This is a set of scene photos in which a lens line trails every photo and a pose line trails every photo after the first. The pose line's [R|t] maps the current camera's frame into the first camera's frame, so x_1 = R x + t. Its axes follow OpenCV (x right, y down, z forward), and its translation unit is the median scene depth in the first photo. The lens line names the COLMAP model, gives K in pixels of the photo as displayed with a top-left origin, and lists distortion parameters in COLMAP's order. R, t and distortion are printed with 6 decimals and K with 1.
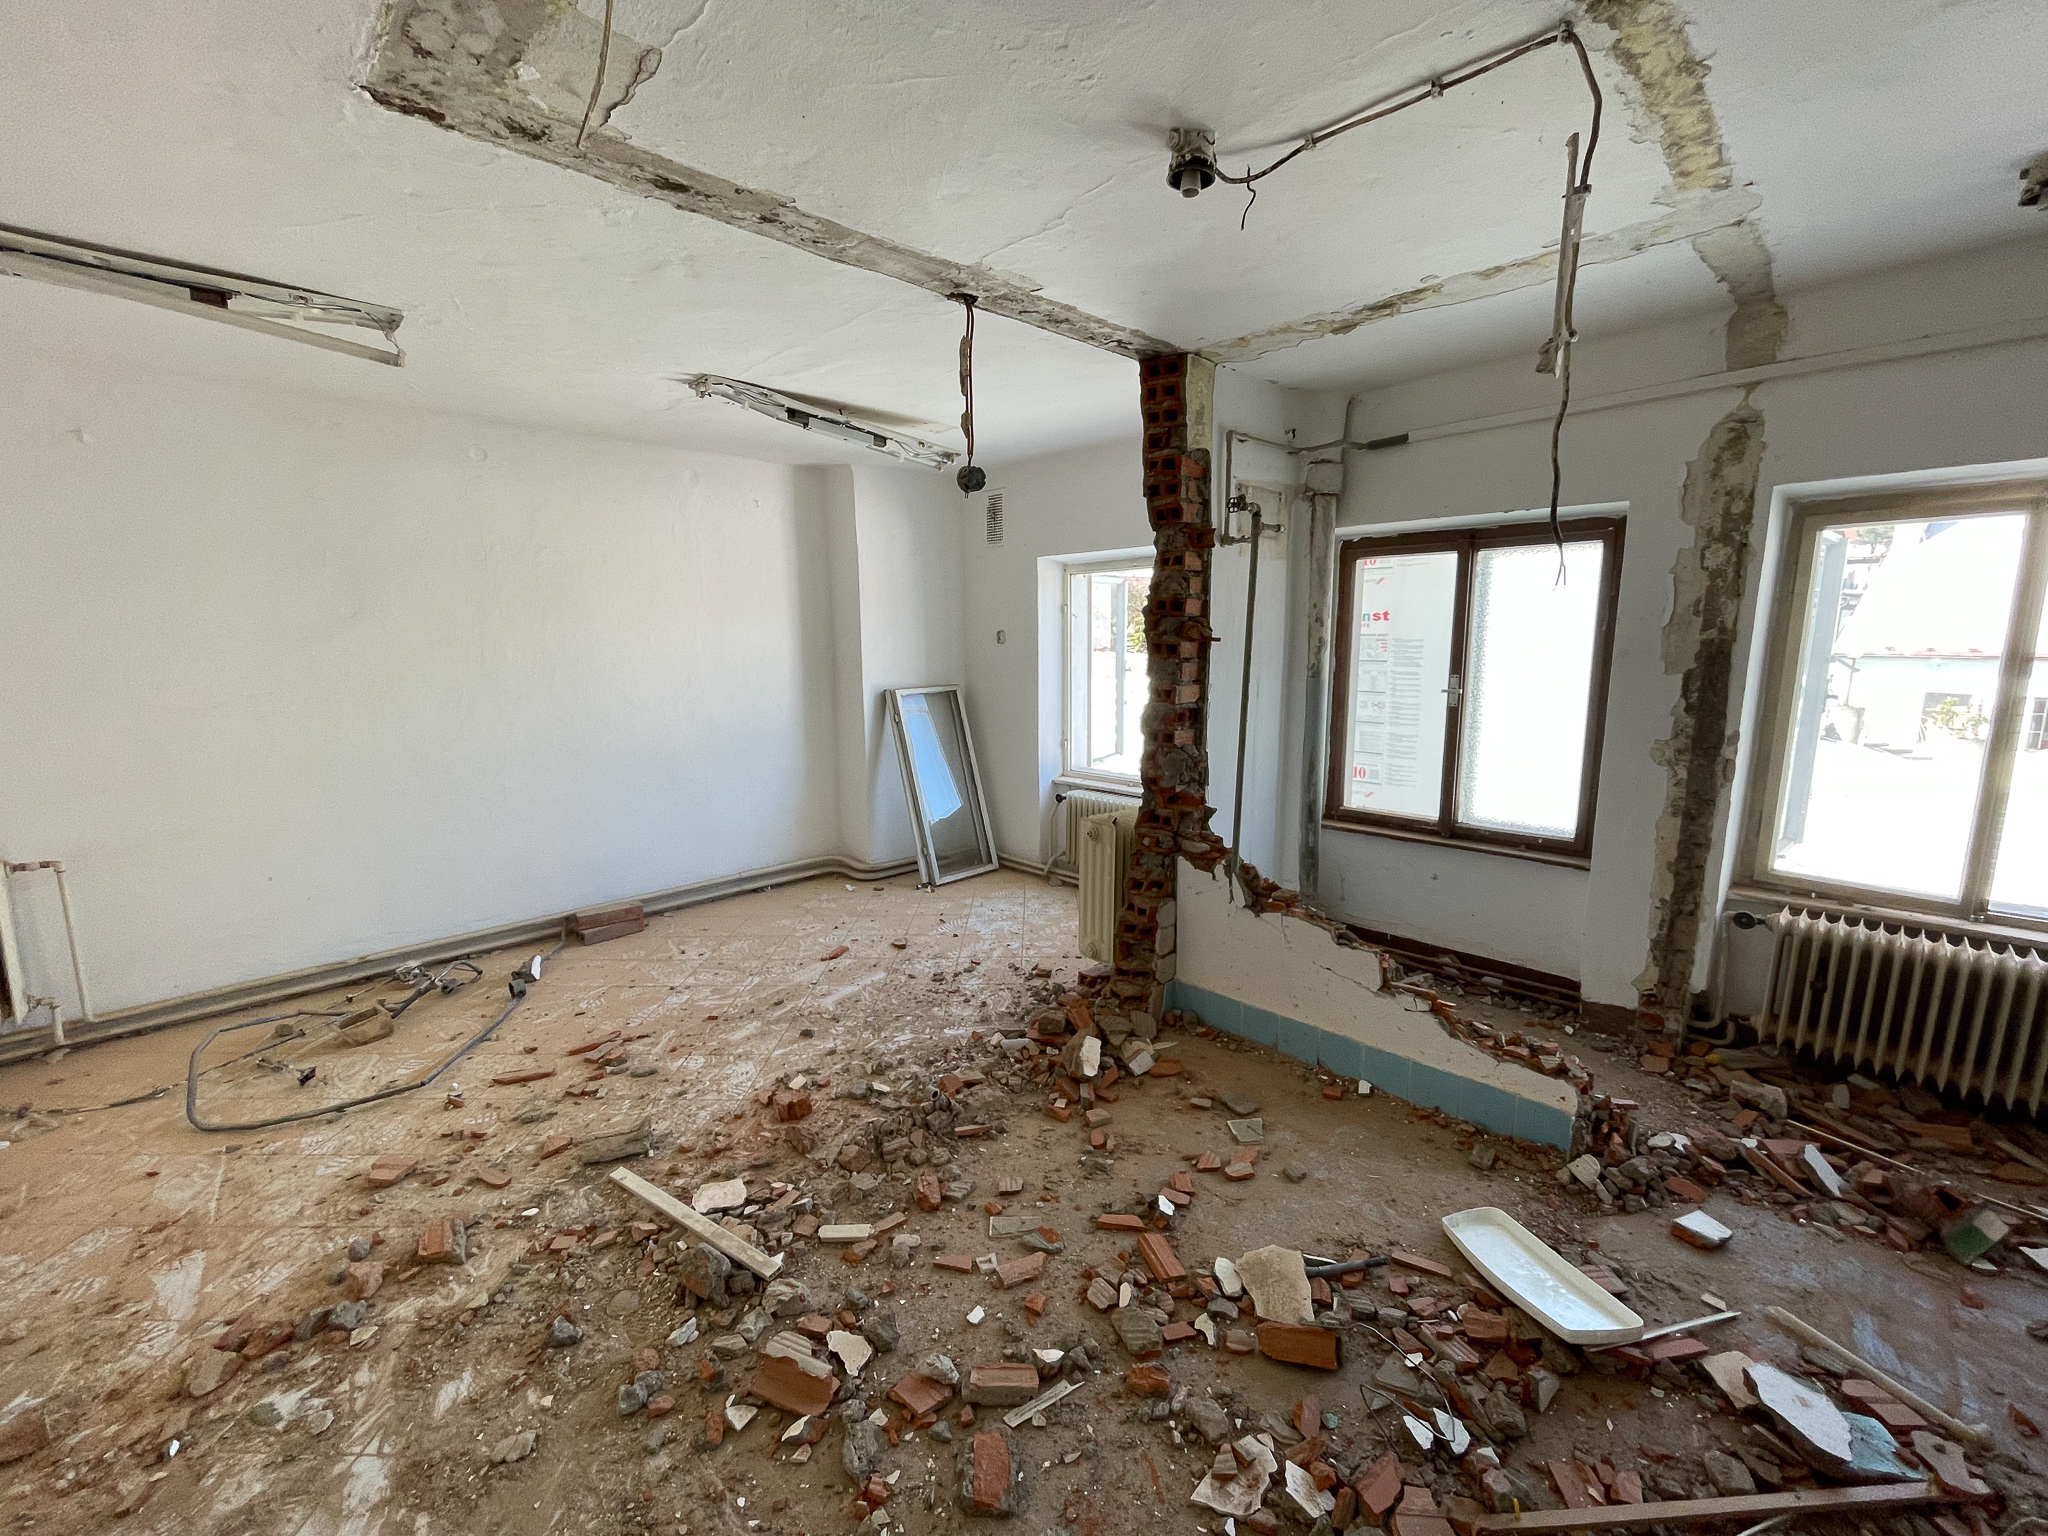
lens RADIAL K [[831.9, 0, 1016.7], [0, 831.9, 771.0], [0, 0, 1]] dist [-0.000551, 0.000904]
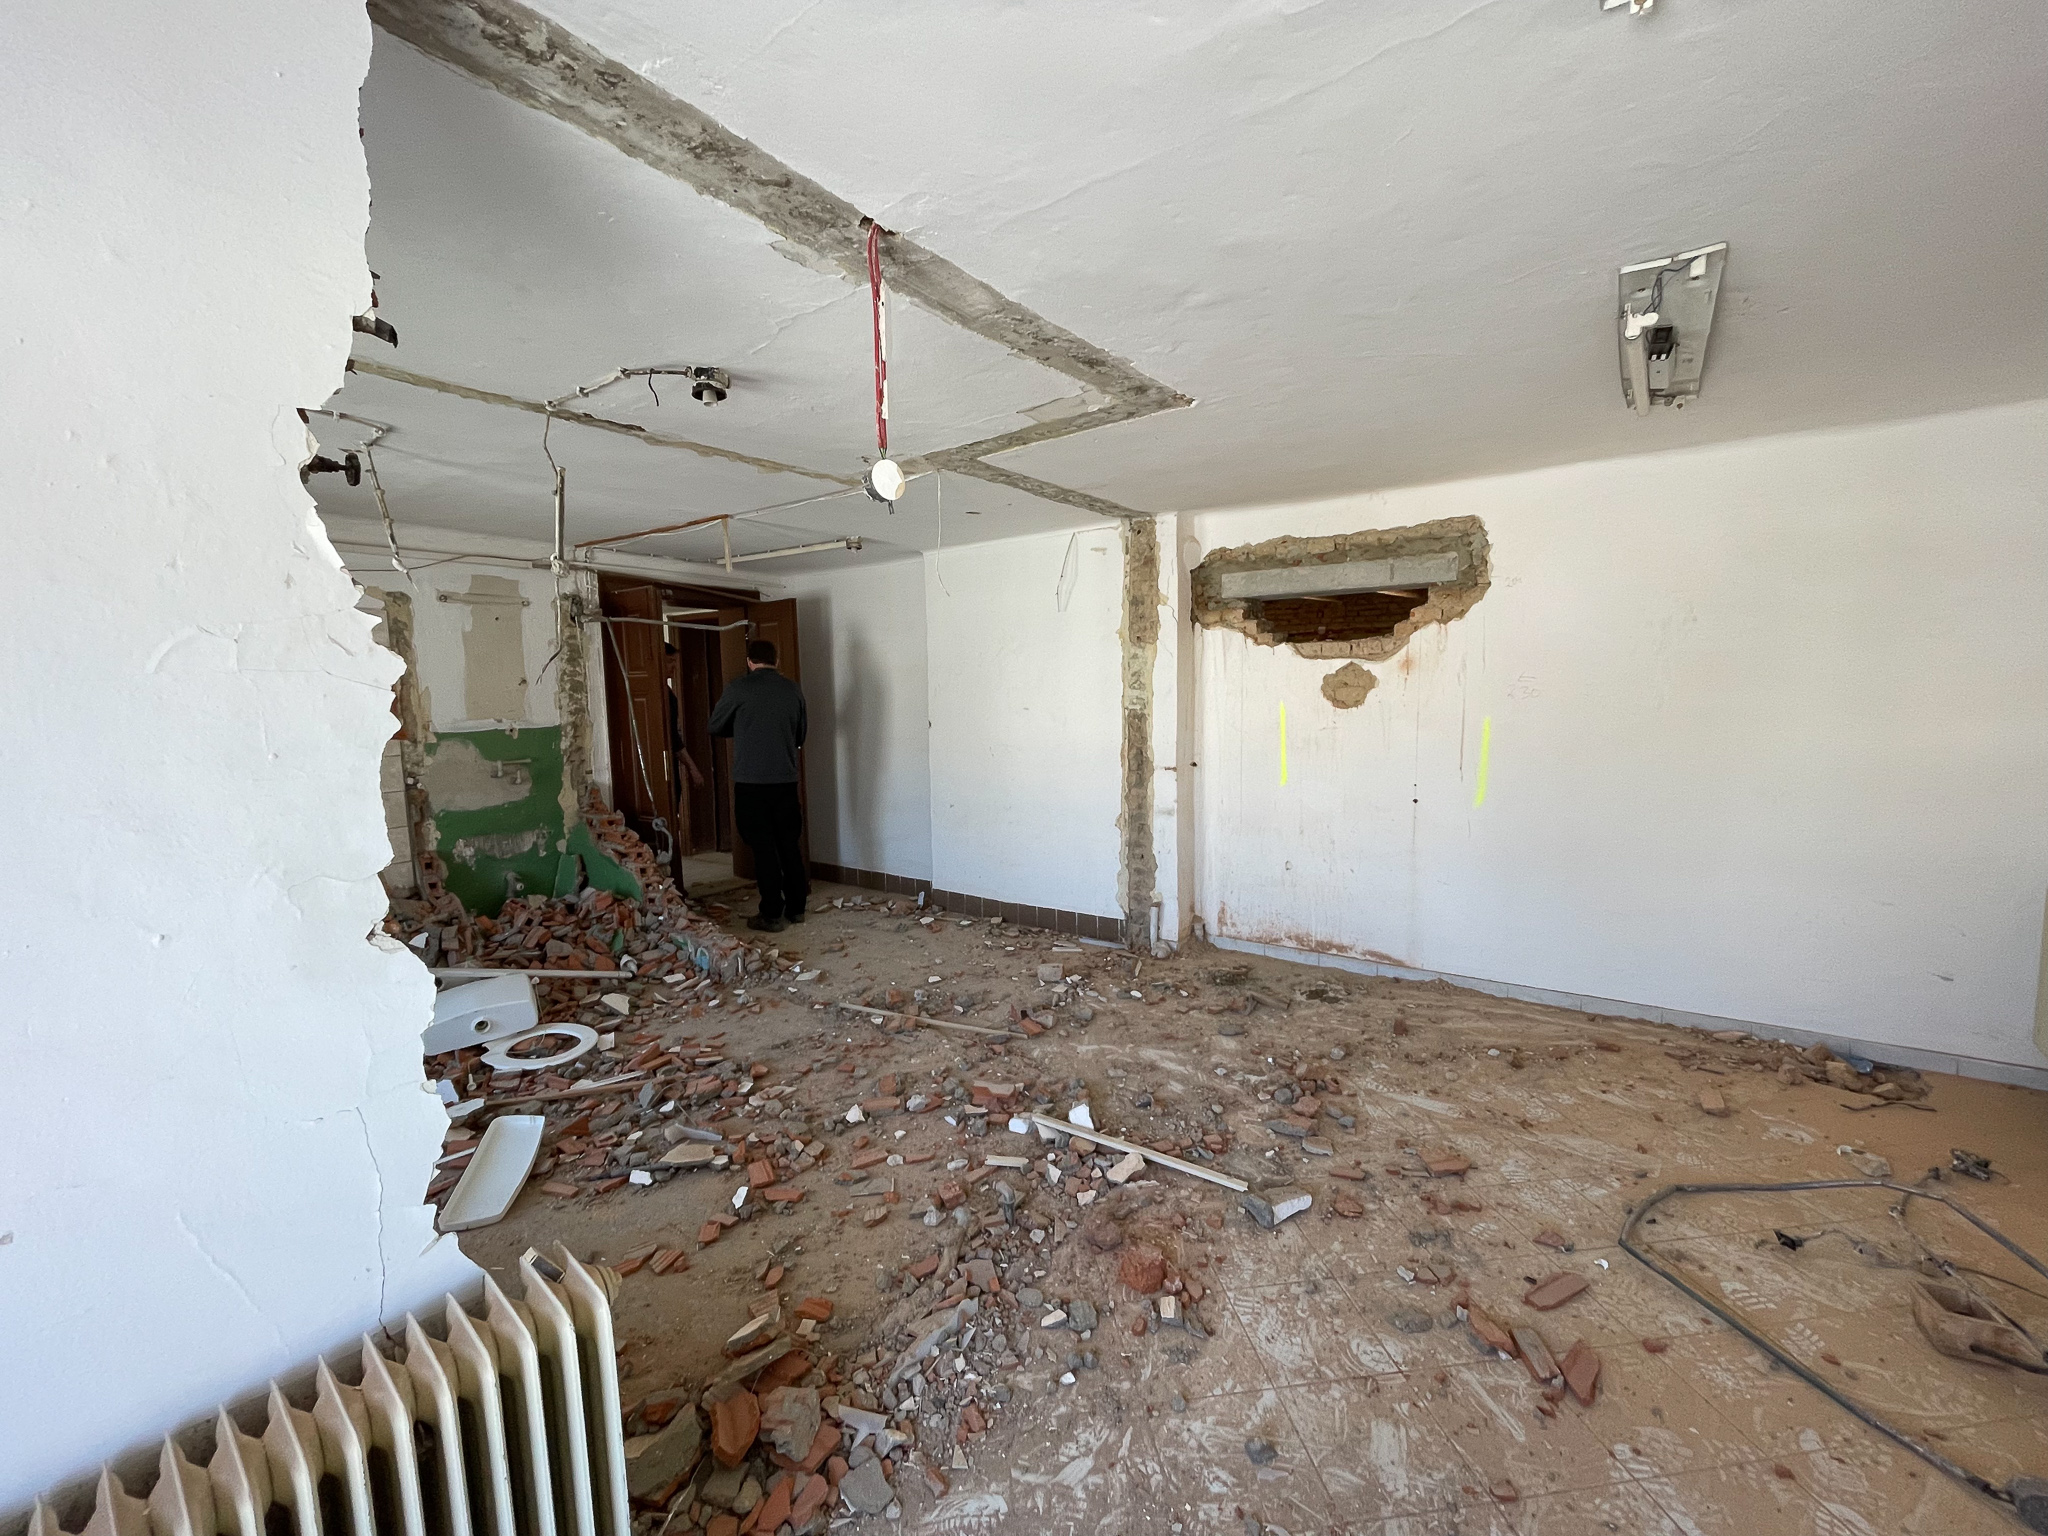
lens RADIAL K [[831.9, 0, 1017.3], [0, 831.9, 776.7], [0, 0, 1]] dist [-0.000551, 0.000904]
pose [[-0.988392, 0.046211, -0.144727, -0.054336], [0.005249, 0.962435, 0.271461, -0.316947], [0.151835, 0.267550, -0.951506, 1.798758]]
